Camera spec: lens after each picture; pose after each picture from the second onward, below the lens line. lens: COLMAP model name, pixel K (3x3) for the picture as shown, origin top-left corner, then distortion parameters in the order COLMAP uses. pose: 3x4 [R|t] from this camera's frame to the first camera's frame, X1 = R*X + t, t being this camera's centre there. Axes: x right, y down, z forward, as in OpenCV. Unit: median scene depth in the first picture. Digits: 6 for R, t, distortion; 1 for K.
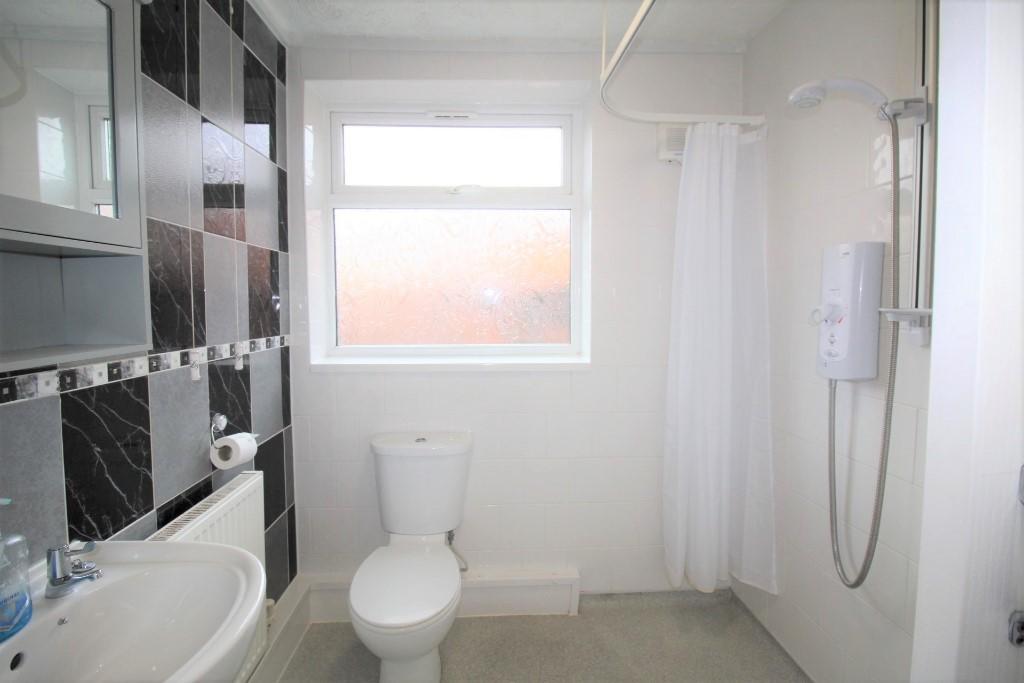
lens RADIAL K [[475.5, 0, 511.1], [0, 475.5, 331.8], [0, 0, 1]] dist [0.000862, -0.013911]
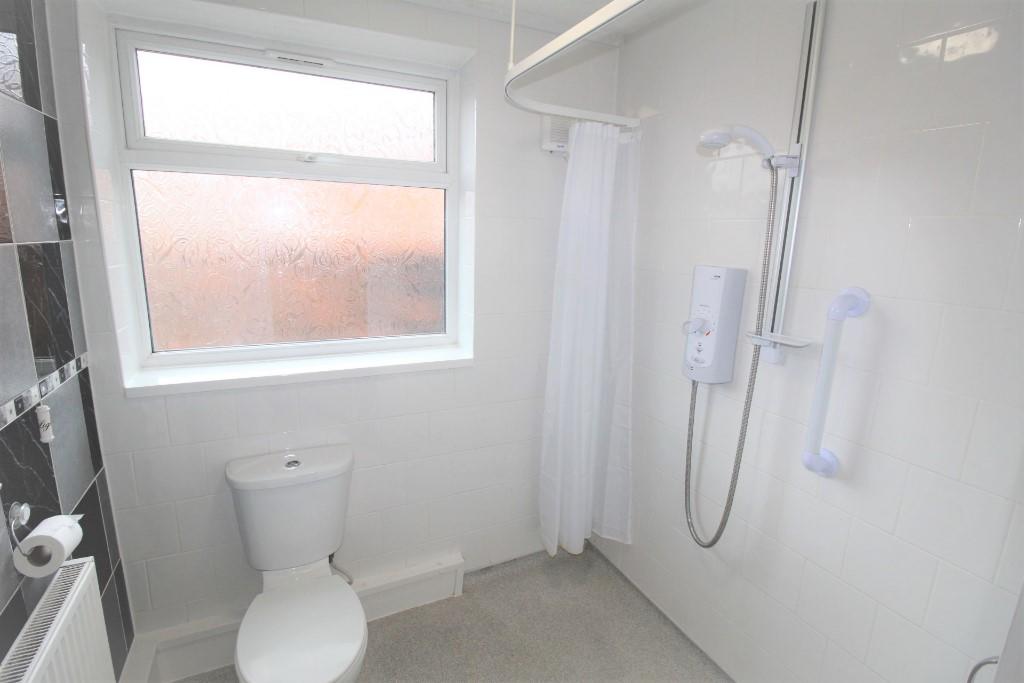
lens RADIAL K [[475.5, 0, 511.1], [0, 475.5, 331.8], [0, 0, 1]] dist [0.000862, -0.013911]
pose [[0.921727, -0.048338, 0.384816, -0.175000], [-0.009720, 0.989012, 0.147514, -0.171398], [-0.387719, -0.139708, 0.911129, 0.109813]]
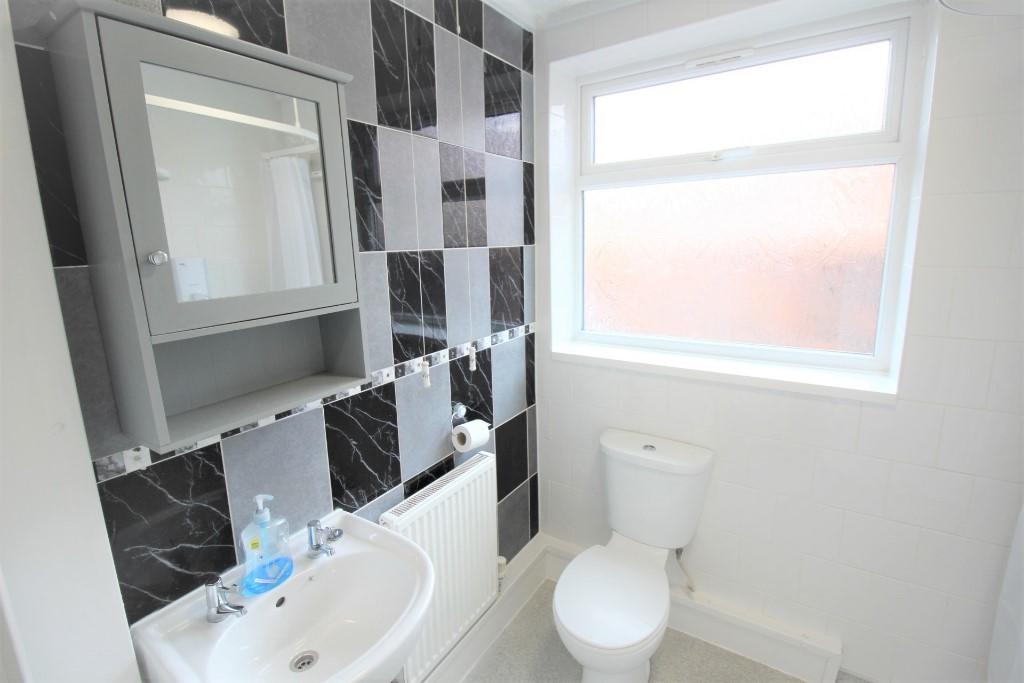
lens RADIAL K [[475.5, 0, 511.1], [0, 475.5, 331.8], [0, 0, 1]] dist [0.000862, -0.013911]
pose [[0.806995, 0.094209, -0.582995, 0.138084], [-0.008682, 0.988980, 0.147796, -0.160003], [0.590494, -0.114209, 0.798920, 0.145766]]
